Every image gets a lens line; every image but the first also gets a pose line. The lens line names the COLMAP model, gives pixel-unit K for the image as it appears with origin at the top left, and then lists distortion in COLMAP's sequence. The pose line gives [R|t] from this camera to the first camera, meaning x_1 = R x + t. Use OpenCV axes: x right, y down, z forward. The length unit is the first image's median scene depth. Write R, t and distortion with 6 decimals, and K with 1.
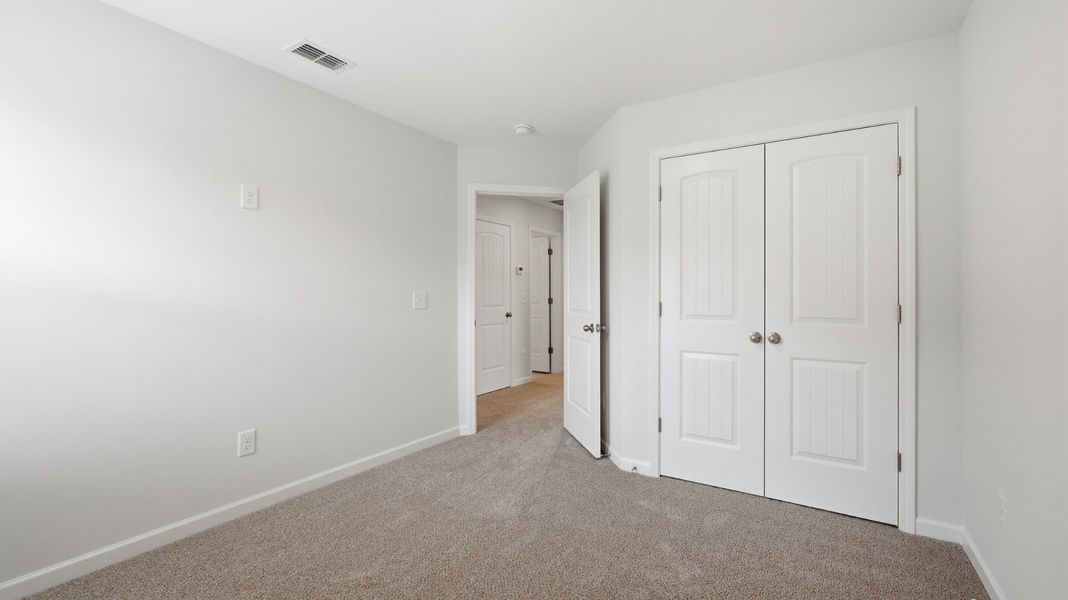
lens RADIAL K [[461.4, 0, 537.1], [0, 461.4, 292.2], [0, 0, 1]] dist [0.002100, 0.000003]
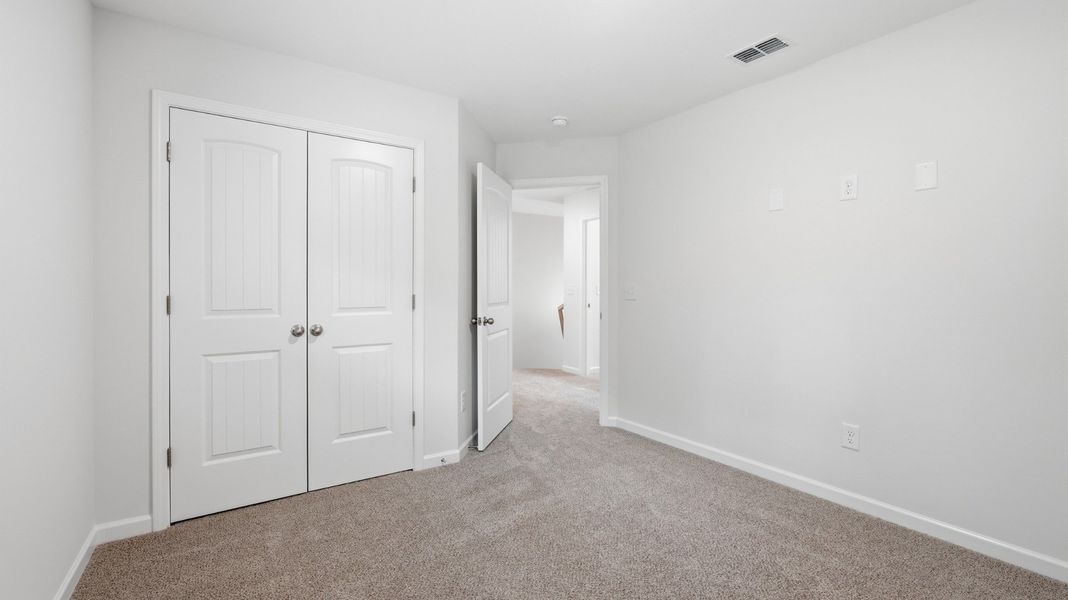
lens RADIAL K [[477.5, 0, 536.6], [0, 477.5, 293.5], [0, 0, 1]] dist [0.001478, 0.000190]
pose [[0.382433, -0.012967, 0.923892, -0.260849], [-0.006319, 0.999841, 0.016649, 0.000370], [-0.923962, -0.012205, 0.382290, 0.166924]]
